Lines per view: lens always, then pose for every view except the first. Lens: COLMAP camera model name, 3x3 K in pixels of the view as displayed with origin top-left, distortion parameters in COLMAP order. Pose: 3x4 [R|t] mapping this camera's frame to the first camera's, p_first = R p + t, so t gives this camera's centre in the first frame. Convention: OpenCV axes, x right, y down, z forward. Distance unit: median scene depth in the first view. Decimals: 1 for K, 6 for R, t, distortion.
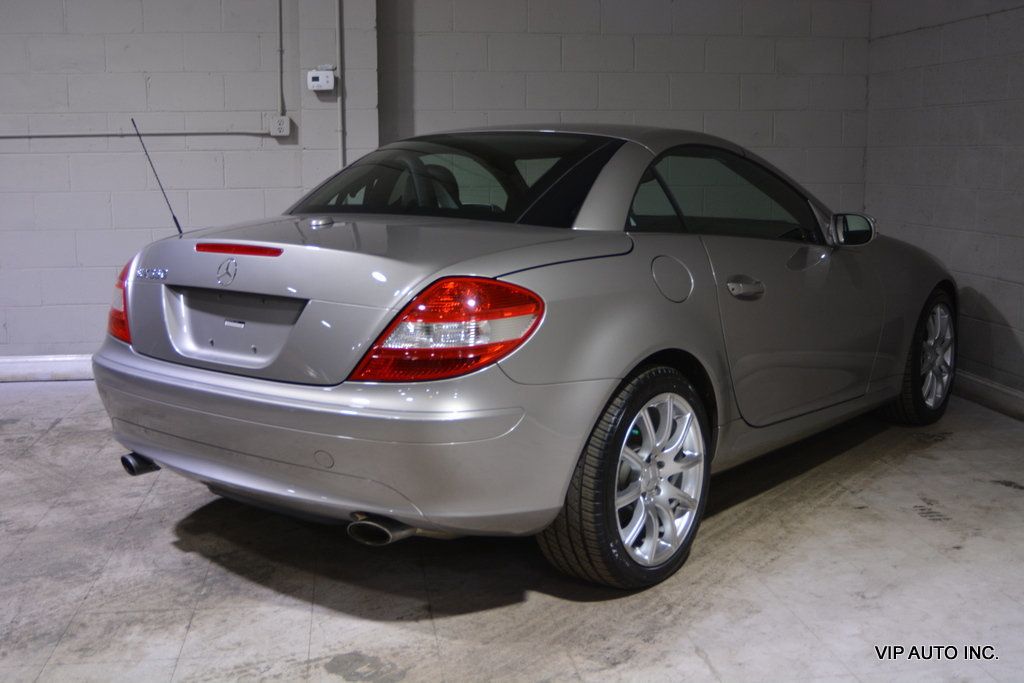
lens RADIAL K [[1159.3, 0, 512.0], [0, 1159.3, 341.5], [0, 0, 1]] dist [-0.059306, 0.002452]
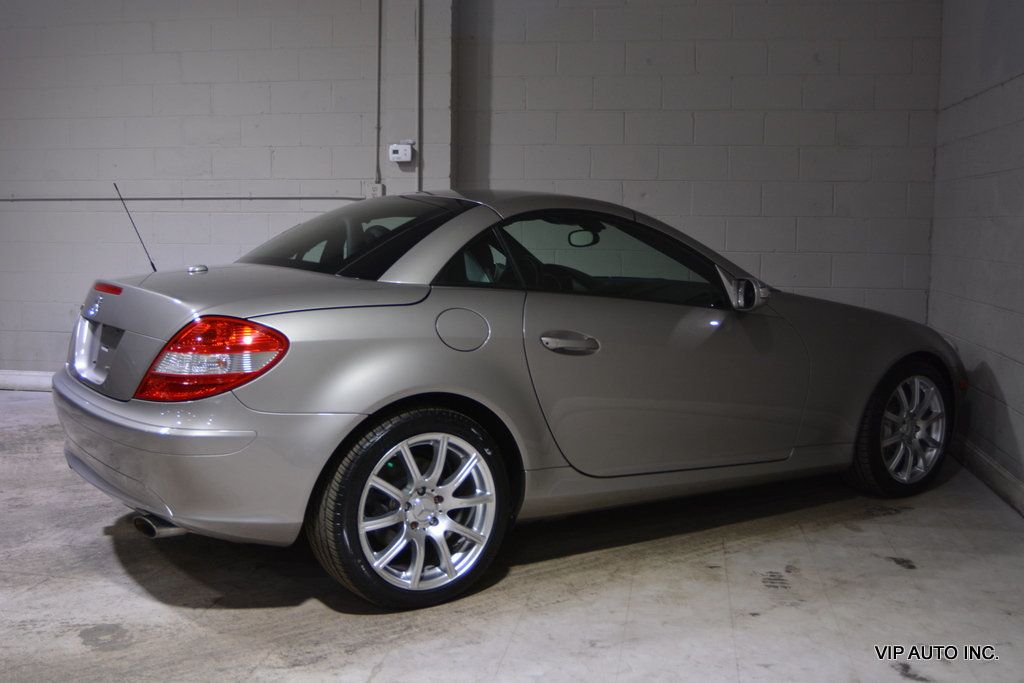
lens RADIAL K [[1065.3, 0, 512.0], [0, 1065.3, 341.5], [0, 0, 1]] dist [-0.066579, 0.000667]
pose [[0.951251, 0.049883, -0.304357, 0.407483], [-0.065032, 0.997088, -0.039835, -0.004810], [0.301483, 0.057686, 0.951725, 0.048867]]
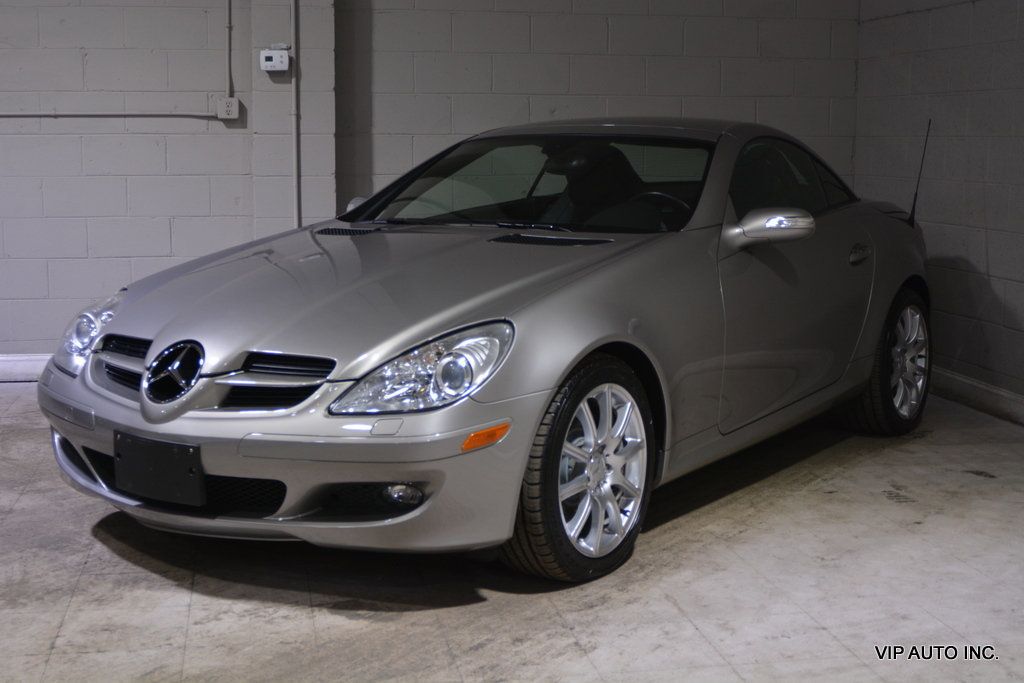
lens RADIAL K [[1467.1, 0, 512.0], [0, 1467.1, 341.5], [0, 0, 1]] dist [-0.046611, 0.024408]
pose [[0.999087, 0.004178, 0.042521, -0.033717], [-0.003253, 0.999757, -0.021806, 0.040172], [-0.042602, 0.021647, 0.998858, -0.281540]]
